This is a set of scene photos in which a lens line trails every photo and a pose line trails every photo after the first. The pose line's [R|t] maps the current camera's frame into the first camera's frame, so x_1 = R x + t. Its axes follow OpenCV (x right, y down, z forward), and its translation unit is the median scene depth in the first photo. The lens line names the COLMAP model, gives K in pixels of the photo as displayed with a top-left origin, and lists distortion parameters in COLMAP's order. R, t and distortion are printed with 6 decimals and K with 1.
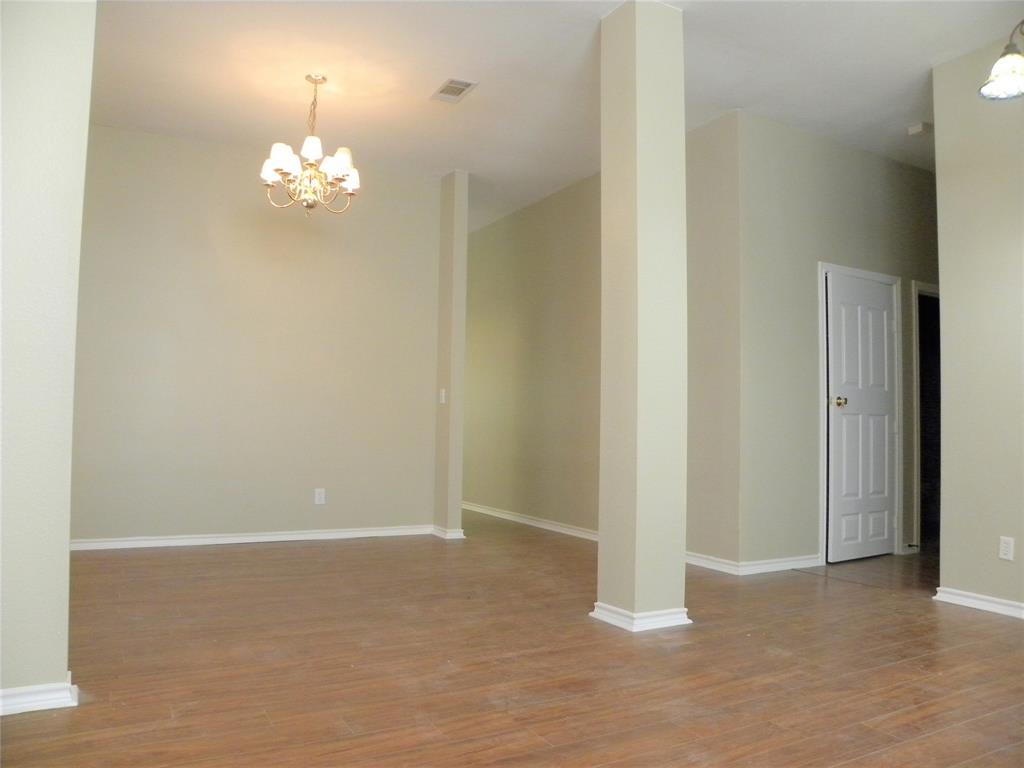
lens RADIAL K [[789.5, 0, 512.0], [0, 789.5, 384.0], [0, 0, 1]] dist [-0.153251, 0.088717]
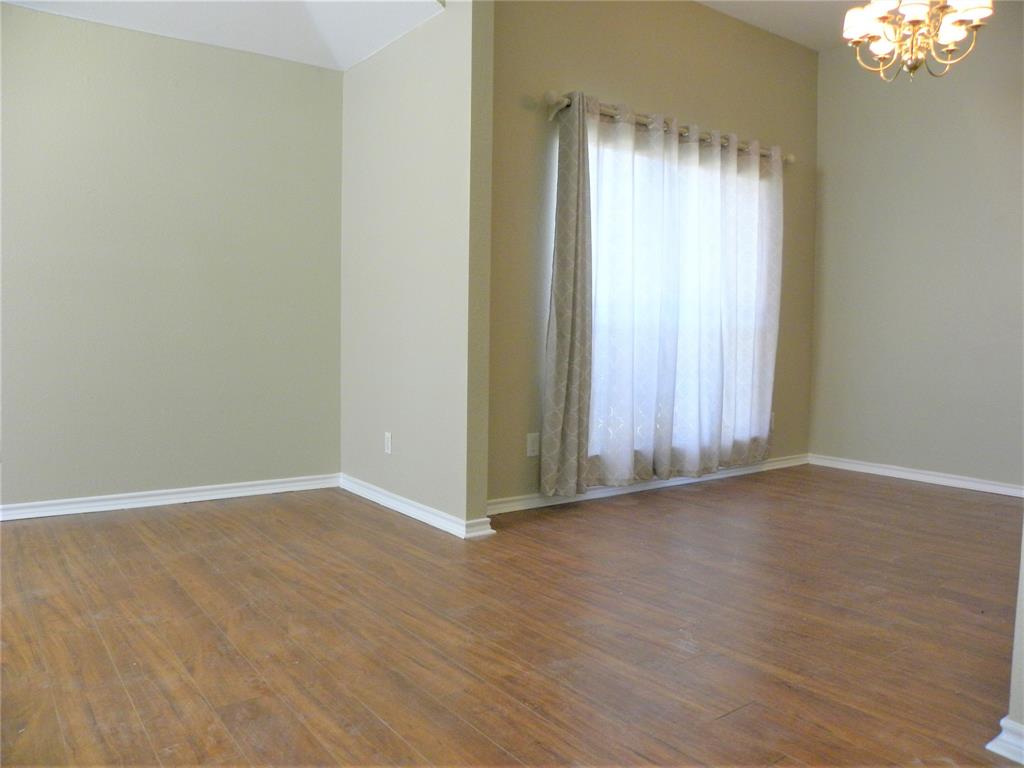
lens RADIAL K [[789.5, 0, 512.0], [0, 789.5, 384.0], [0, 0, 1]] dist [-0.153251, 0.088717]
pose [[0.119254, 0.057003, -0.991226, 0.824595], [0.033573, 0.997548, 0.061406, 0.054570], [0.992296, -0.040601, 0.117048, 0.891528]]
